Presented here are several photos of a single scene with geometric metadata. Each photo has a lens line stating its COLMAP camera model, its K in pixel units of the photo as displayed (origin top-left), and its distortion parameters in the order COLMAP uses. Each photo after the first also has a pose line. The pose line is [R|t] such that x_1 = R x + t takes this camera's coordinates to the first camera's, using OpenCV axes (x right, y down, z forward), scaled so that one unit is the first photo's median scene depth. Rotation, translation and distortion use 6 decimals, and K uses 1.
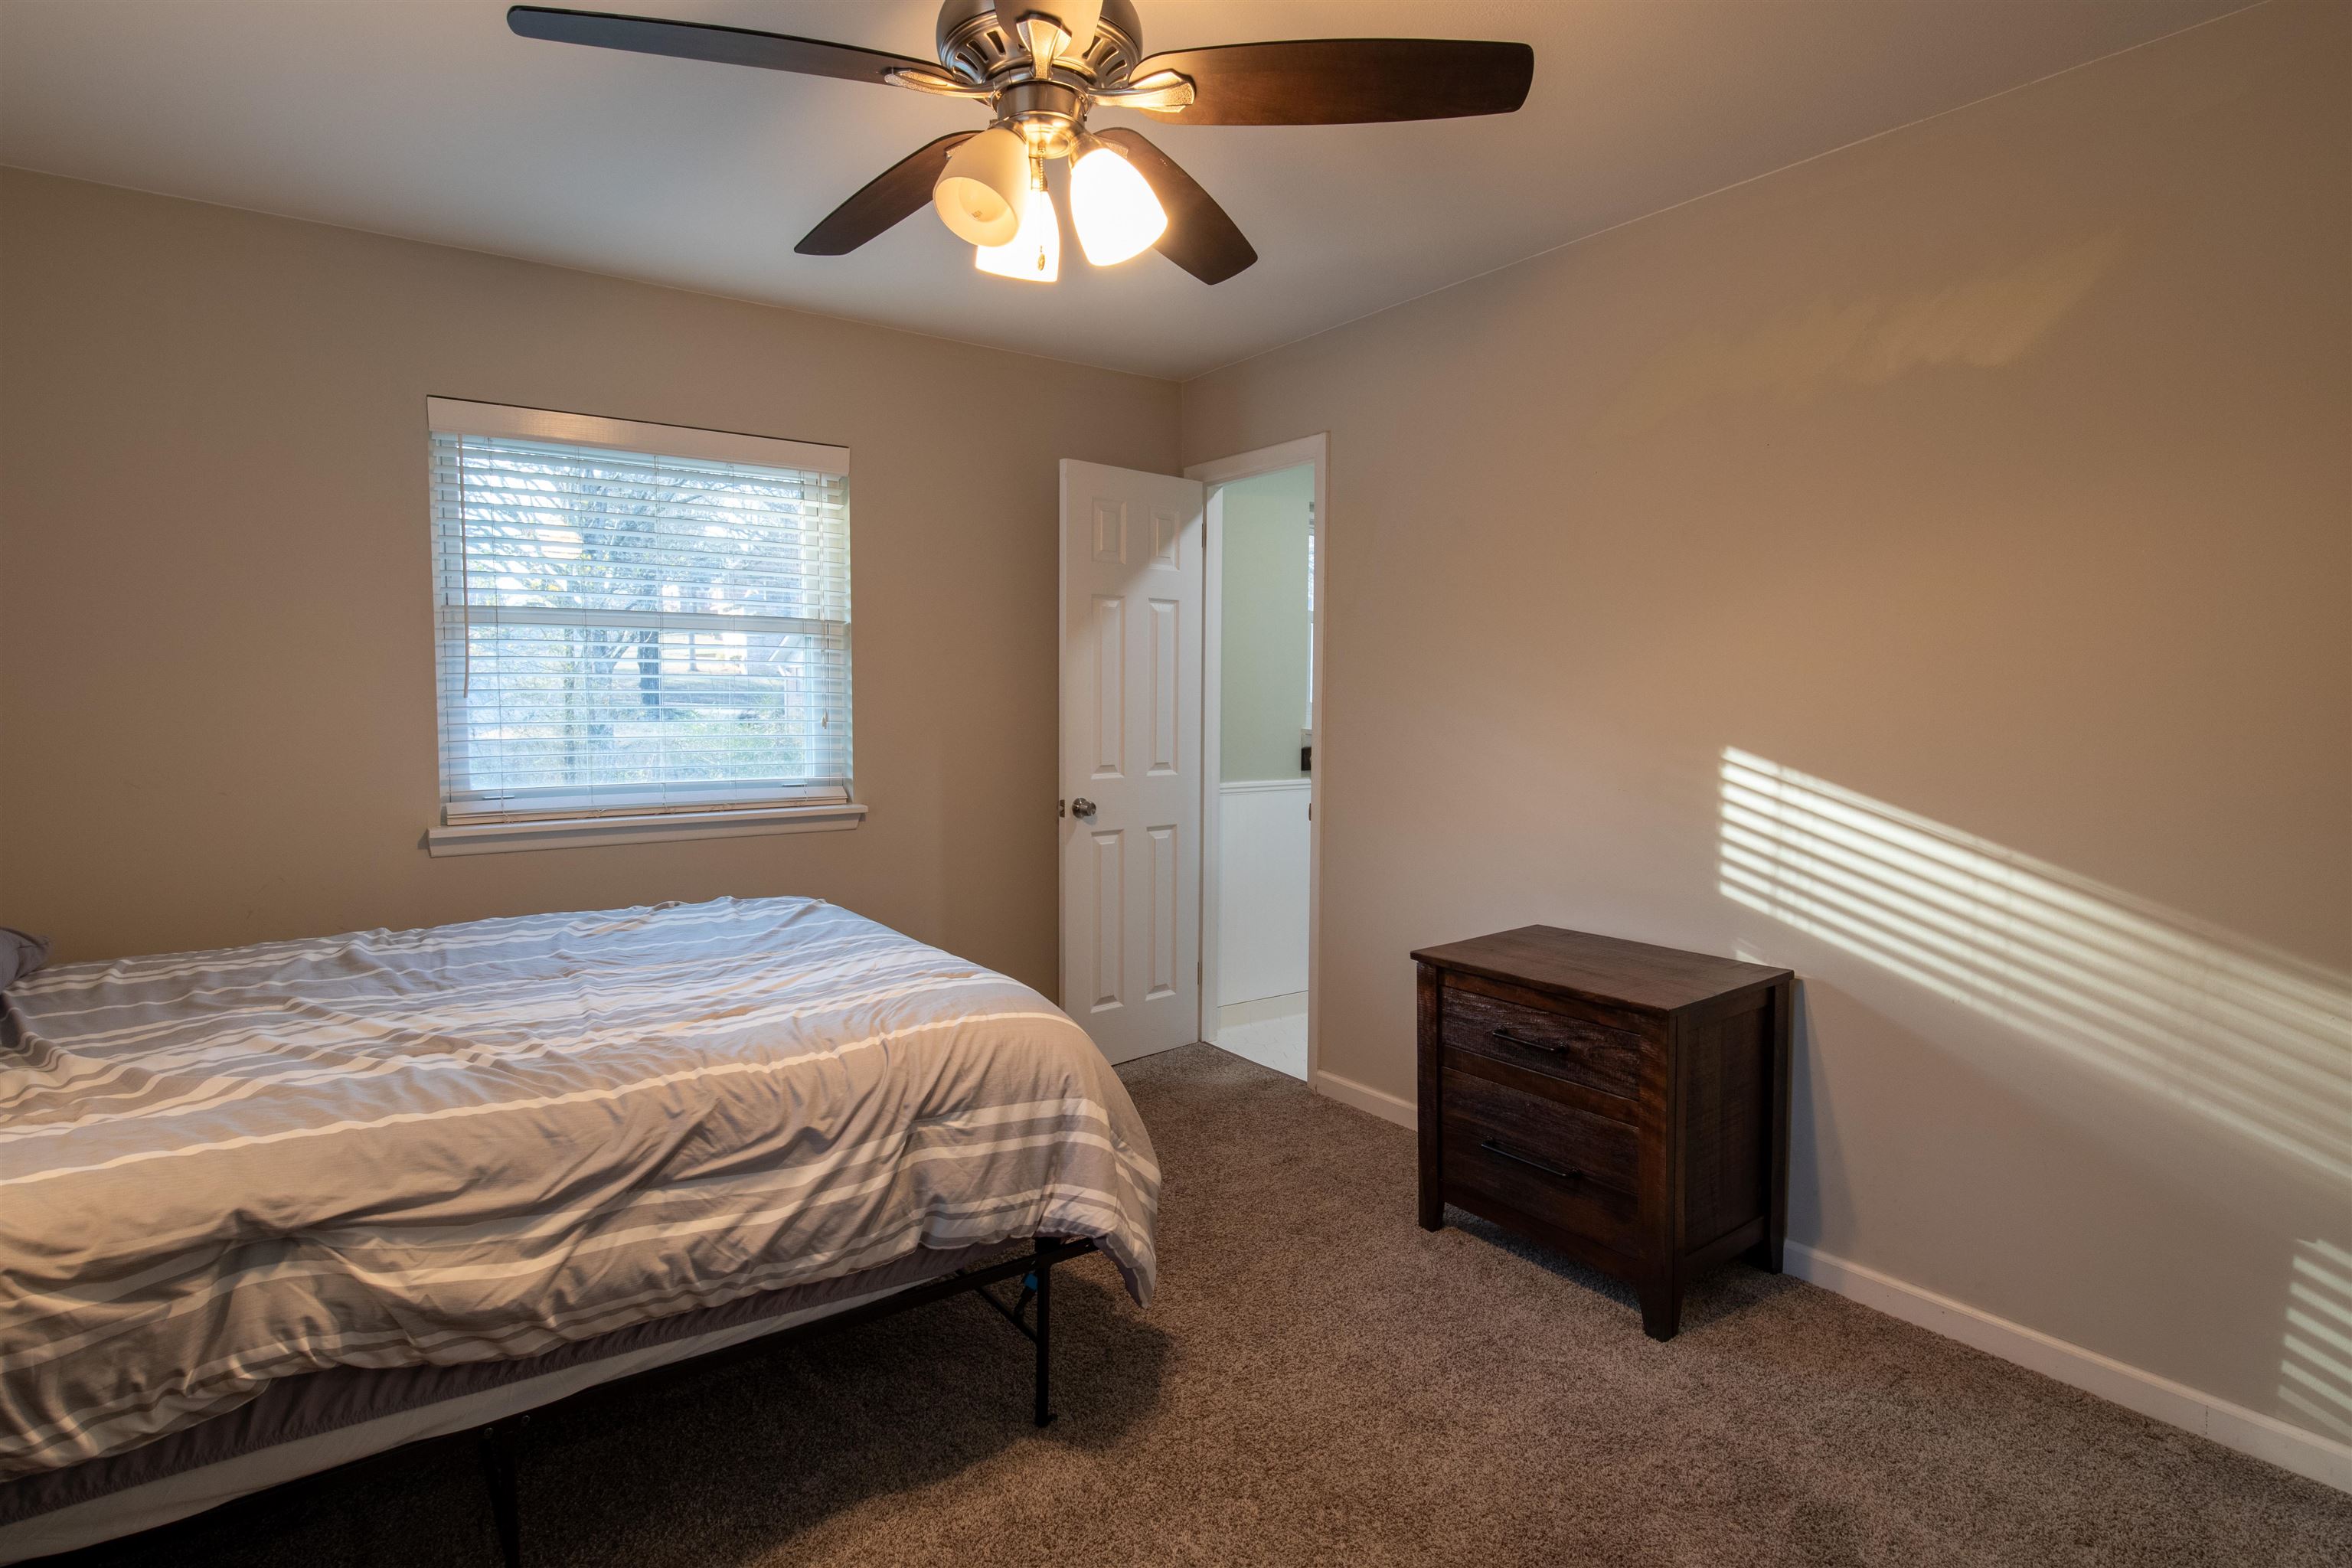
lens RADIAL K [[1208.1, 0, 1109.4], [0, 1208.1, 794.8], [0, 0, 1]] dist [-0.000055, -0.001343]
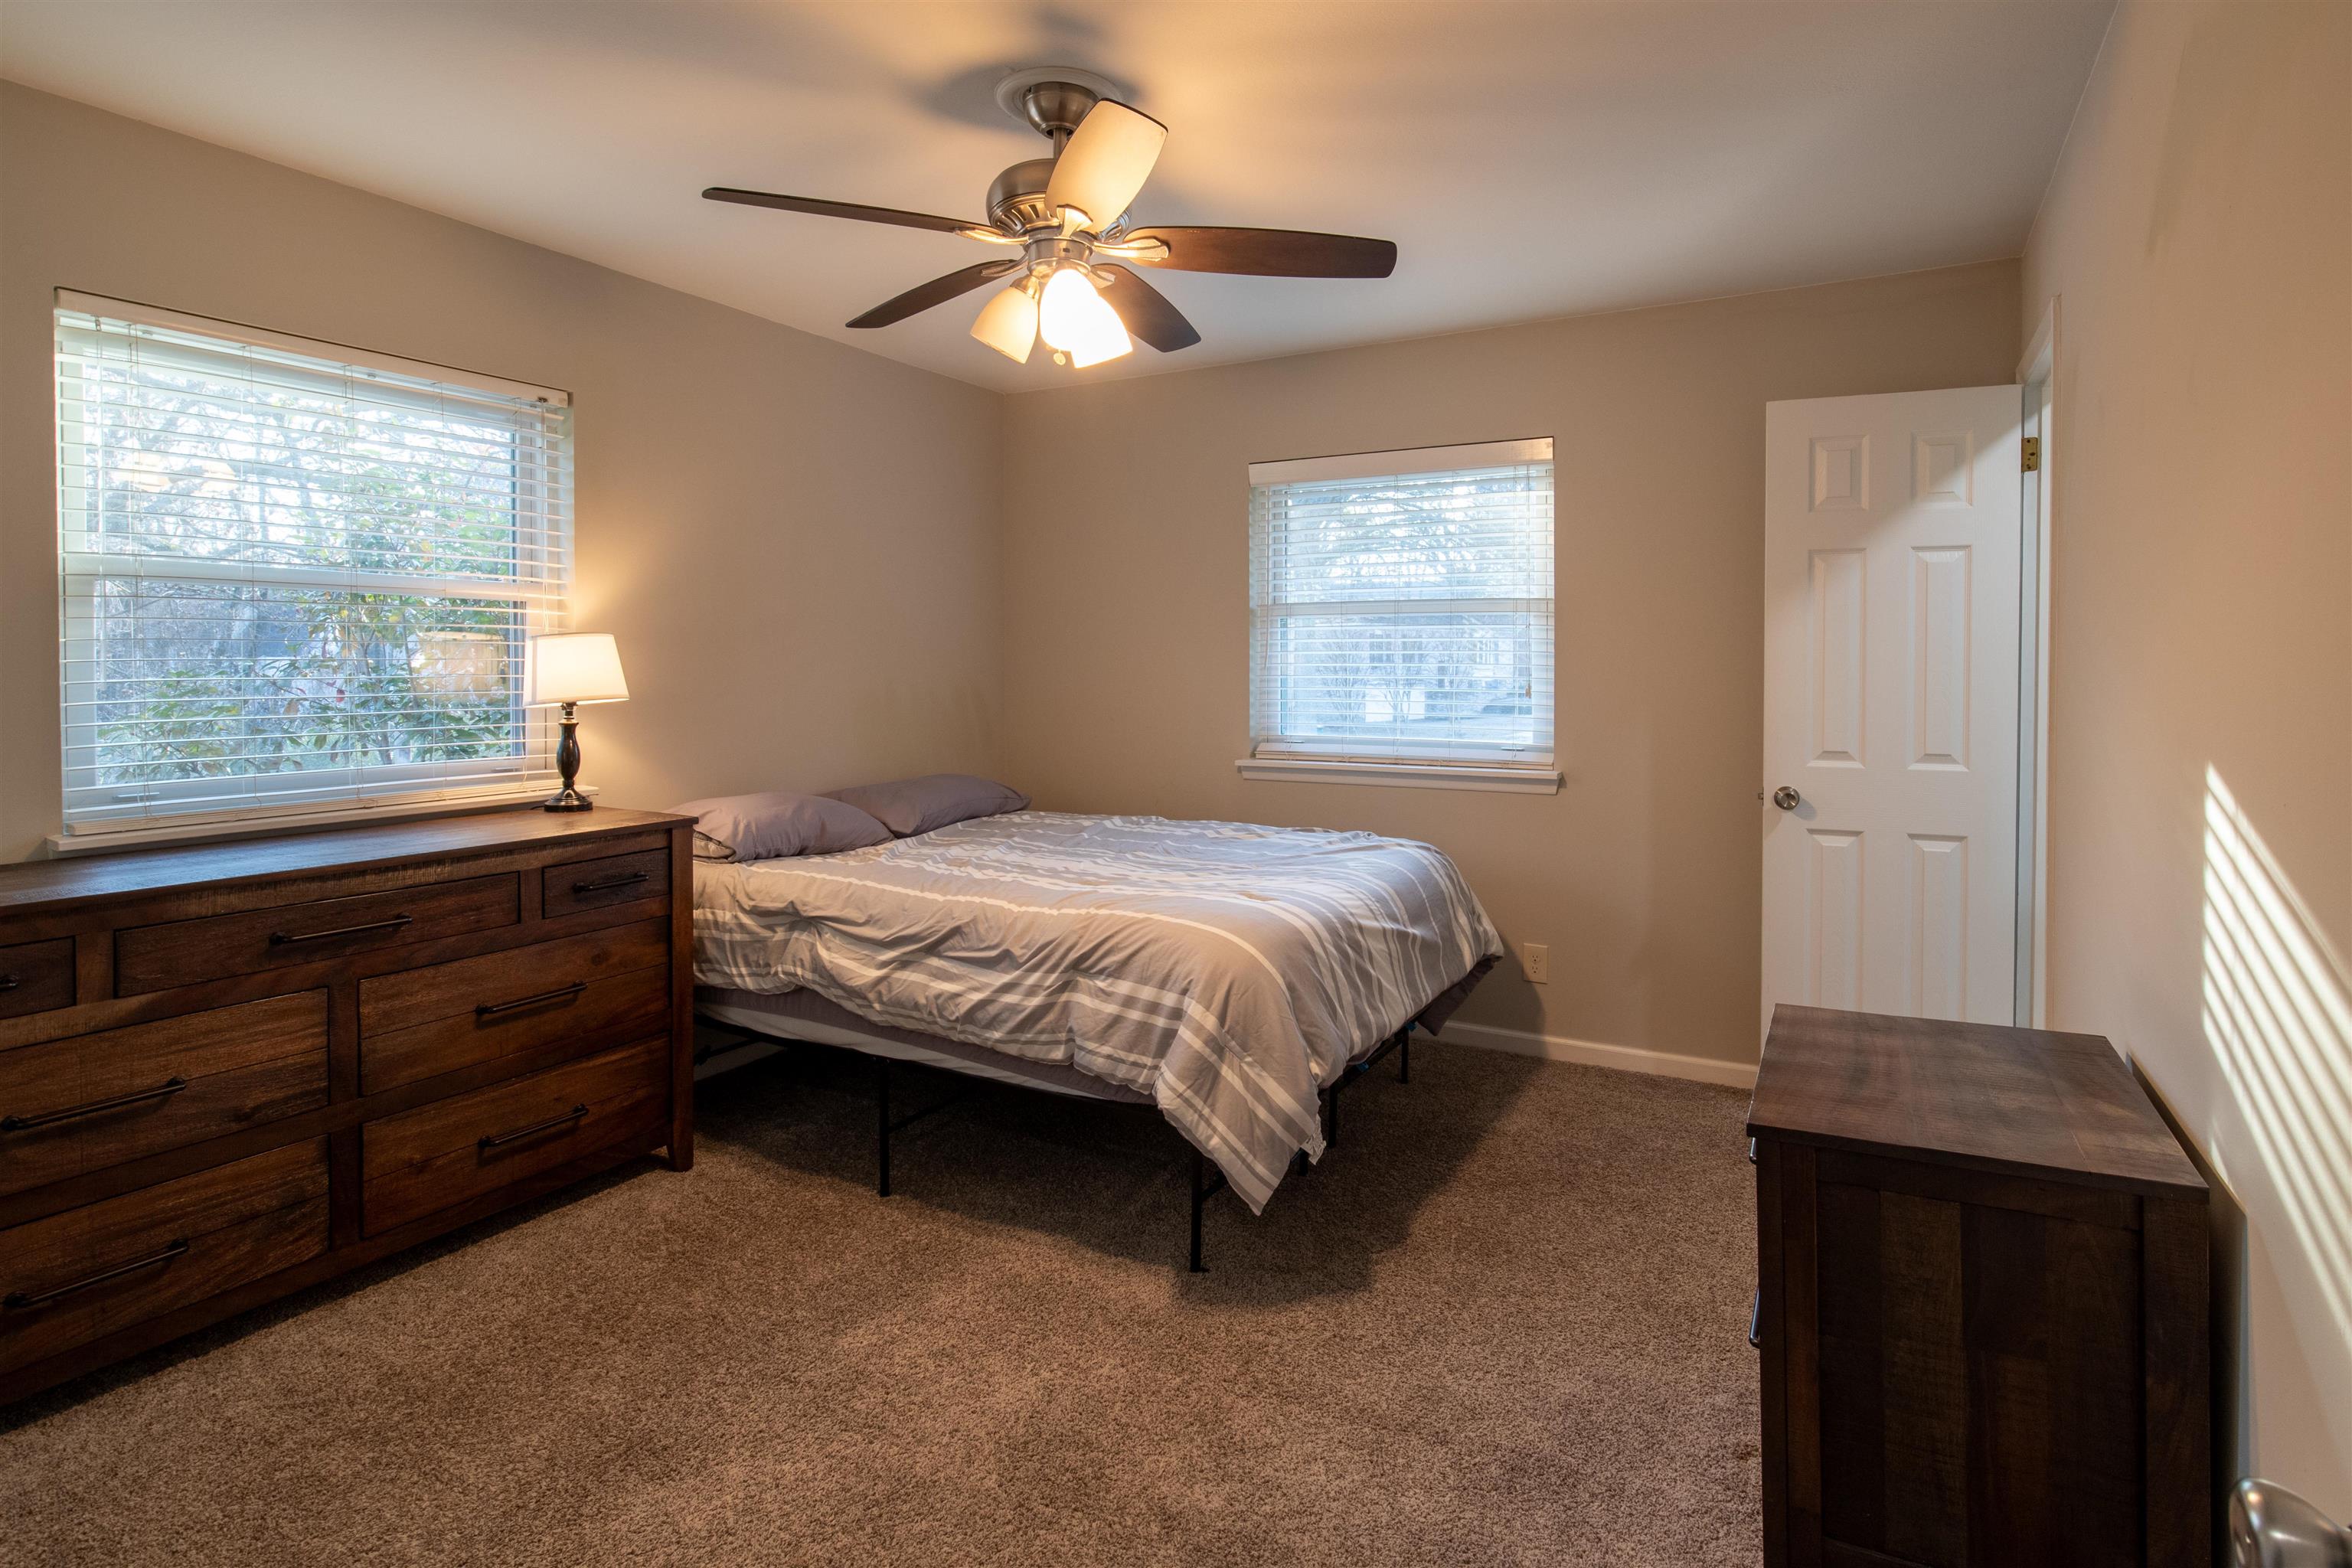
lens RADIAL K [[1185.7, 0, 1186.3], [0, 1185.7, 709.0], [0, 0, 1]] dist [-0.006453, -0.001273]
pose [[0.444905, 0.030896, -0.895045, 1.105823], [-0.074993, 0.997180, -0.002856, -0.037101], [0.892432, 0.068393, 0.445967, 0.482327]]
